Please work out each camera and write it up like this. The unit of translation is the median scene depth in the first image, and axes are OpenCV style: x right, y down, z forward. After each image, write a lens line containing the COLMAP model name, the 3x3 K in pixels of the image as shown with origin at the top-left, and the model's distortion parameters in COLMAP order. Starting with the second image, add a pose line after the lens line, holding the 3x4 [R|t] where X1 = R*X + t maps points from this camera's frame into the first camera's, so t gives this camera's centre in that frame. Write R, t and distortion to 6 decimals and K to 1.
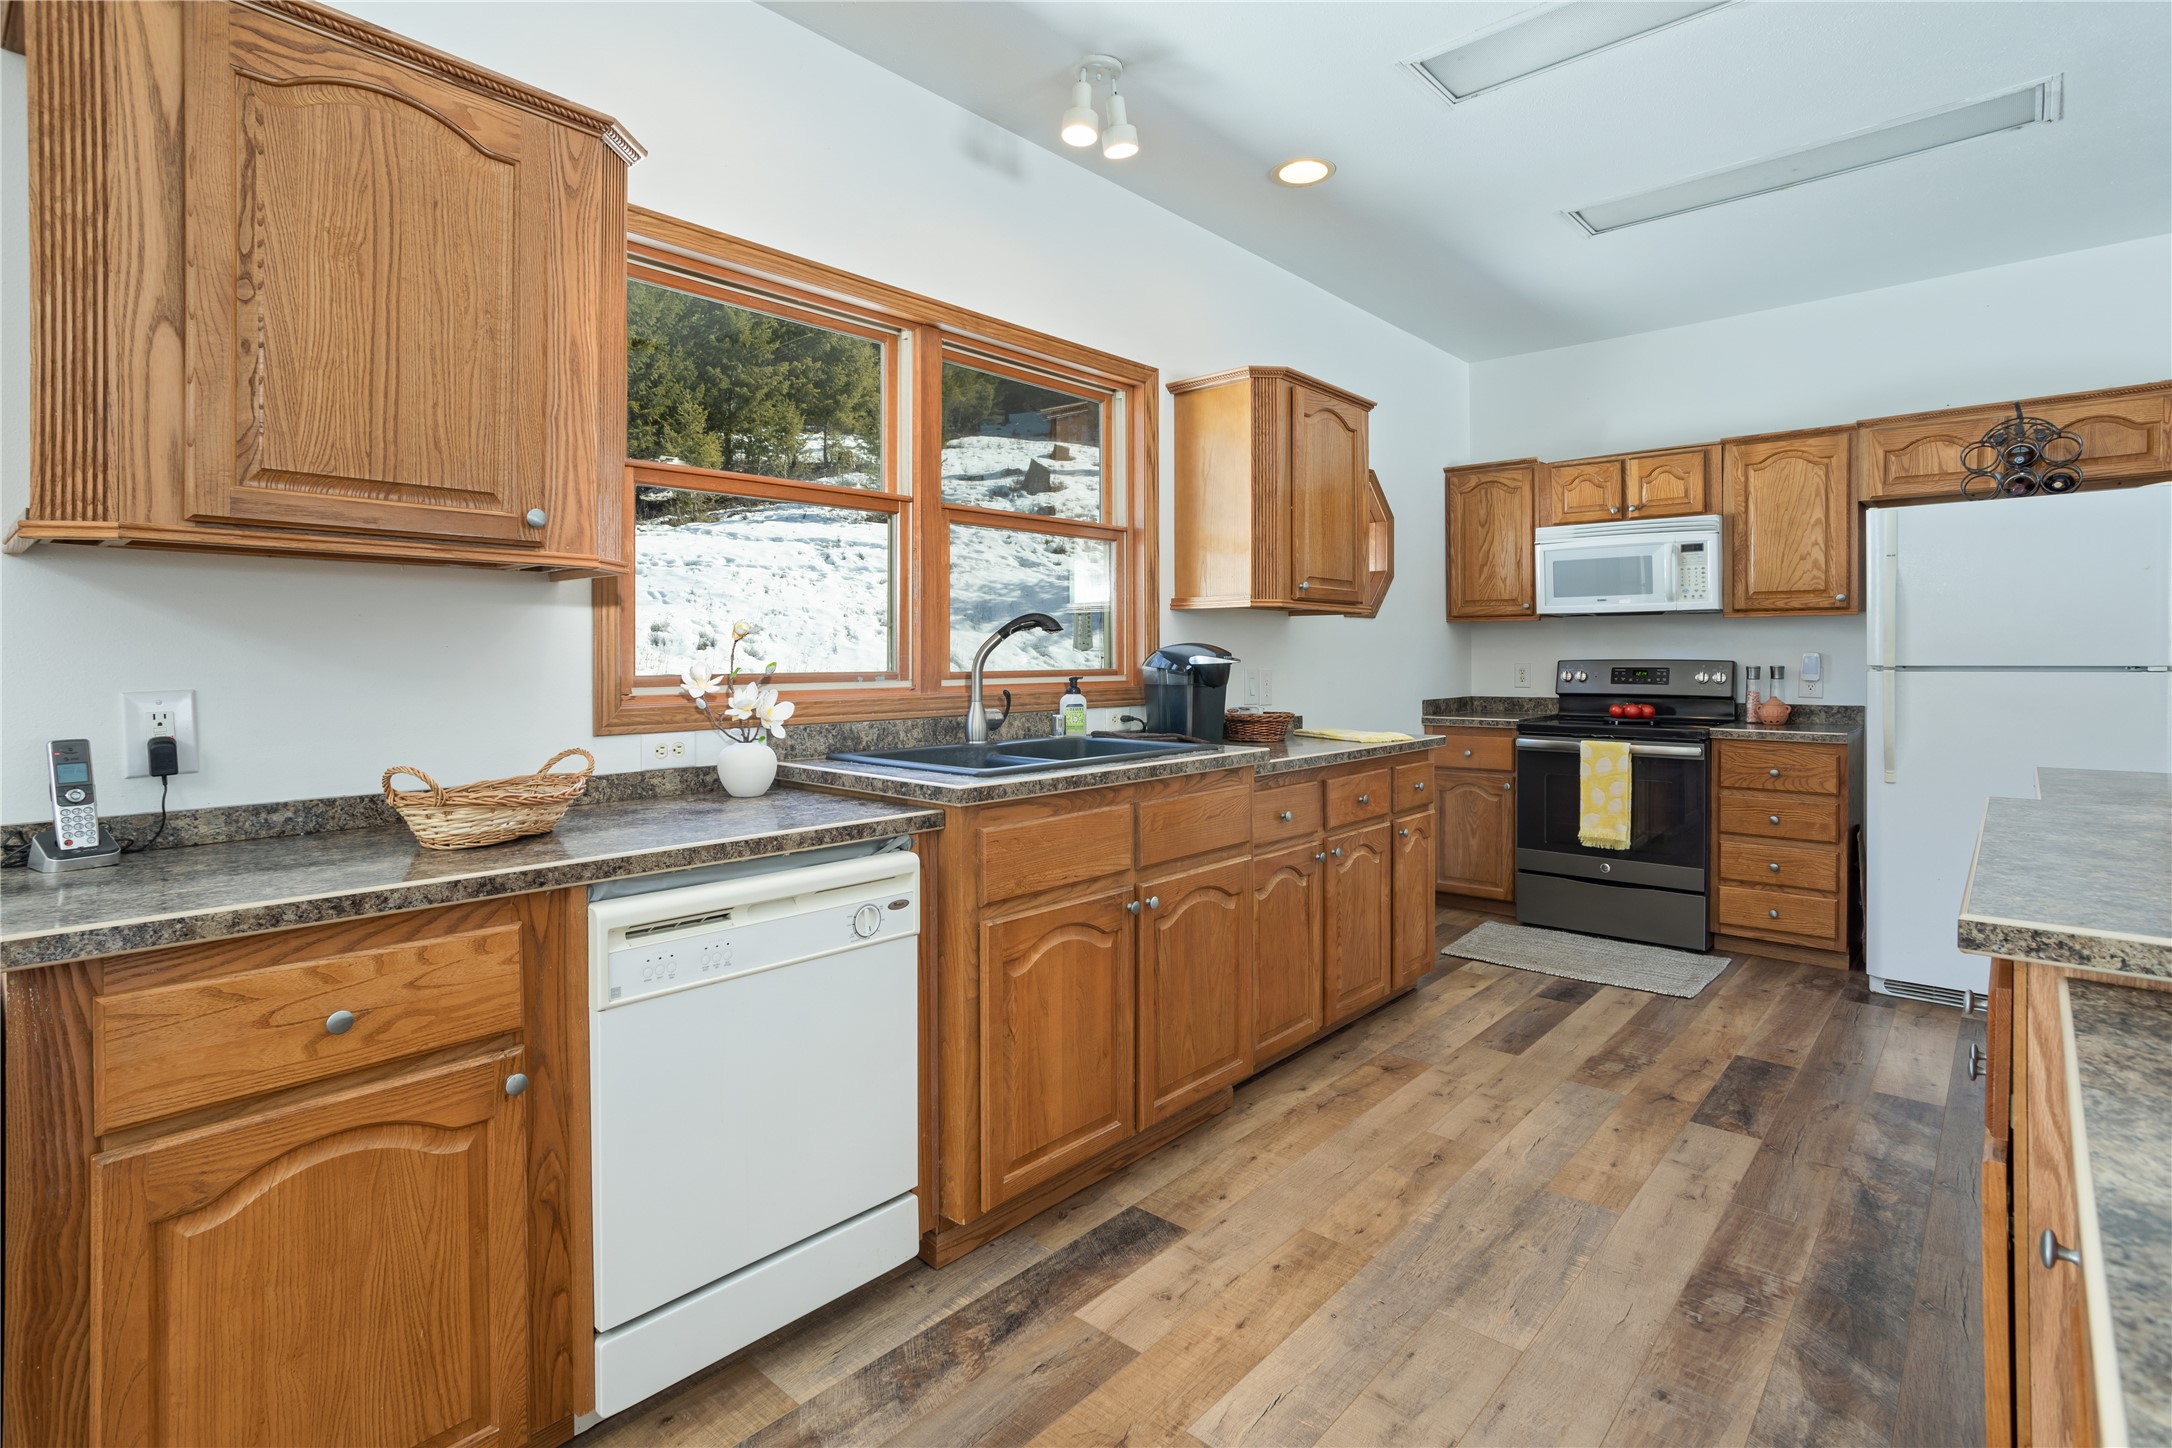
lens RADIAL K [[1077.3, 0, 1067.0], [0, 1077.3, 660.9], [0, 0, 1]] dist [-0.038348, 0.020714]
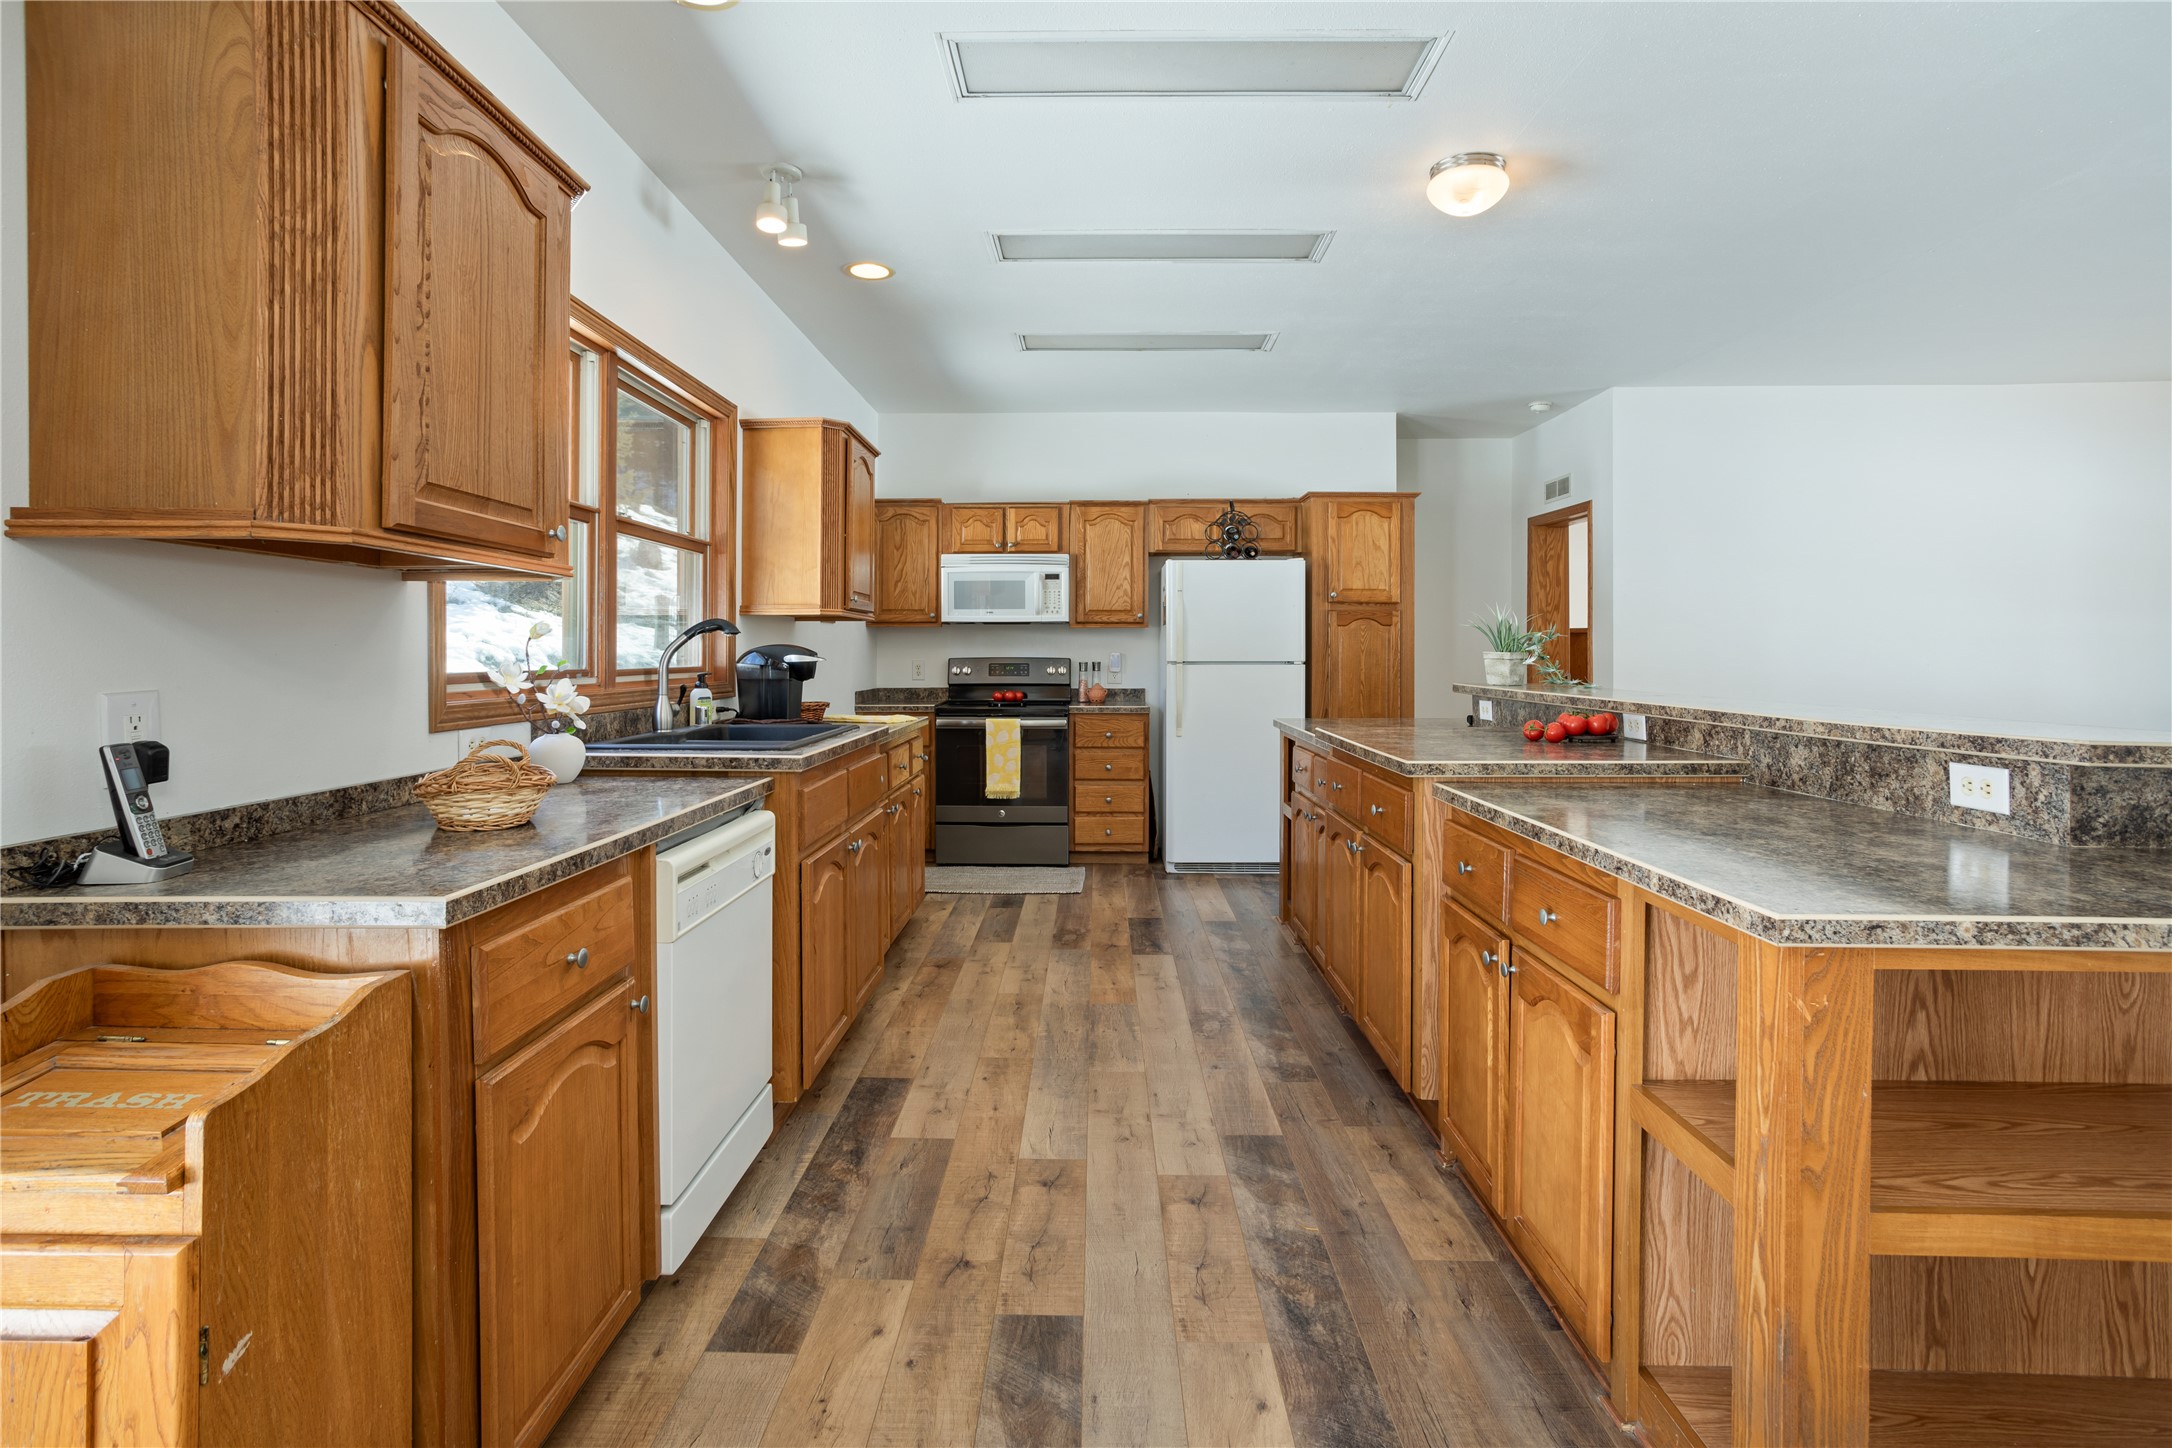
lens RADIAL K [[1077.3, 0, 1088.5], [0, 1077.3, 653.9], [0, 0, 1]] dist [-0.038348, 0.020714]
pose [[0.750772, 0.001603, 0.660560, -0.457897], [0.001724, 0.999989, -0.004385, 0.000596], [-0.660560, 0.004431, 0.750761, -0.127934]]
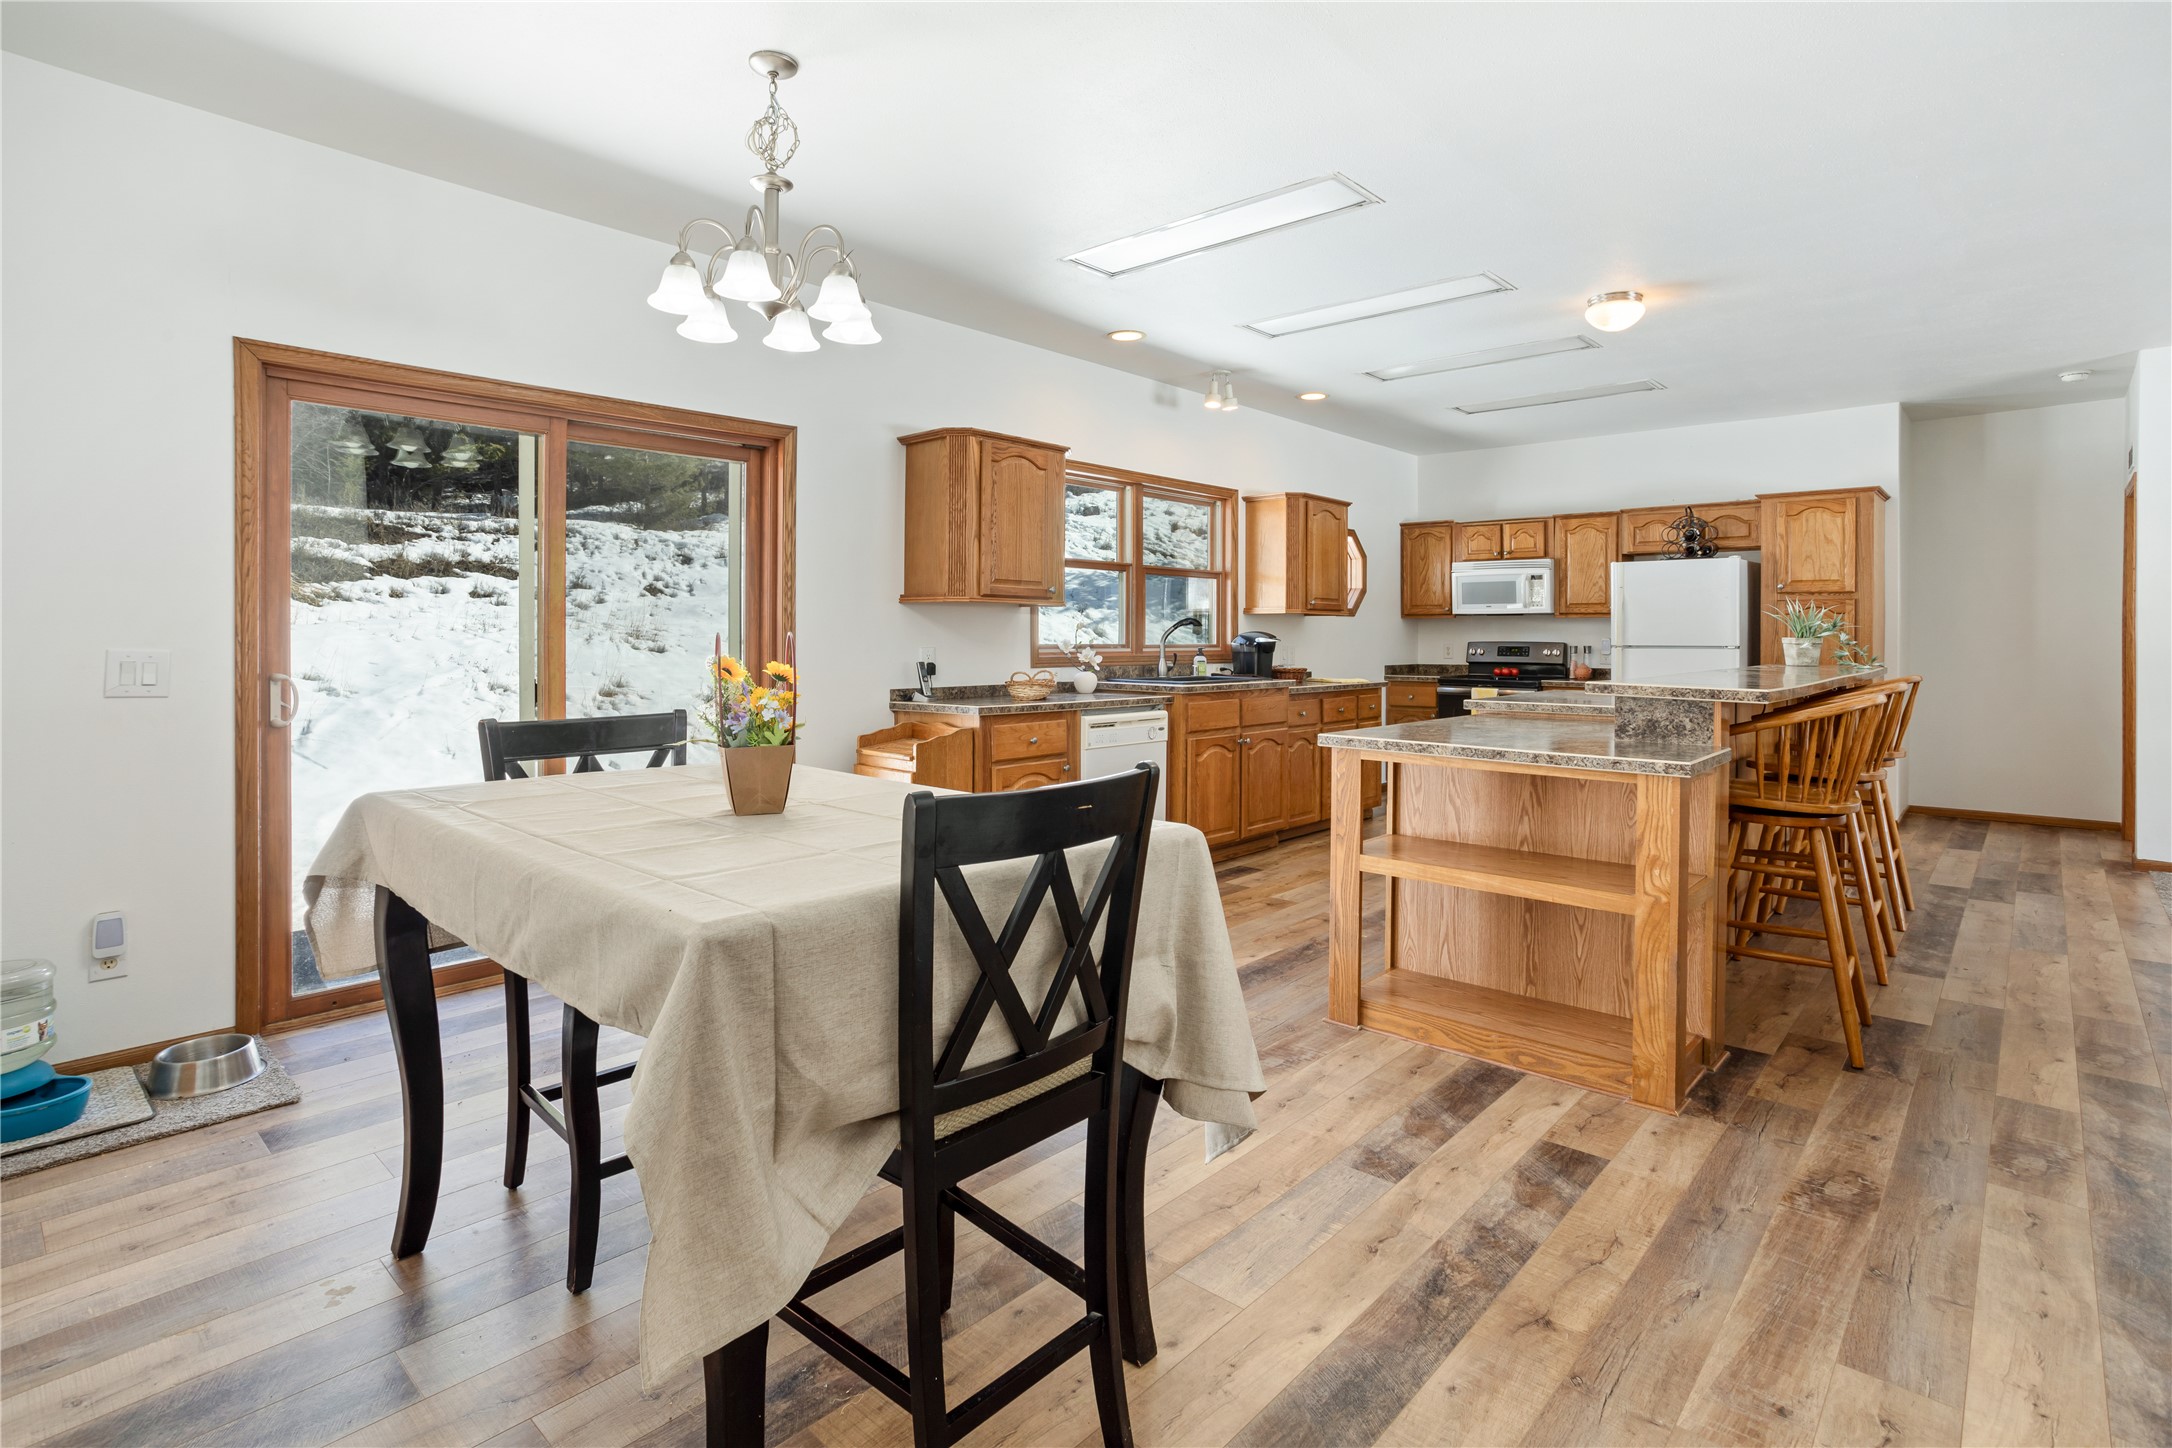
lens RADIAL K [[1077.3, 0, 1092.4], [0, 1077.3, 636.2], [0, 0, 1]] dist [-0.038348, 0.020714]
pose [[0.999934, 0.005898, 0.009857, -0.231231], [-0.005837, 0.999964, -0.006237, 0.007279], [-0.009894, 0.006179, 0.999932, -1.107393]]
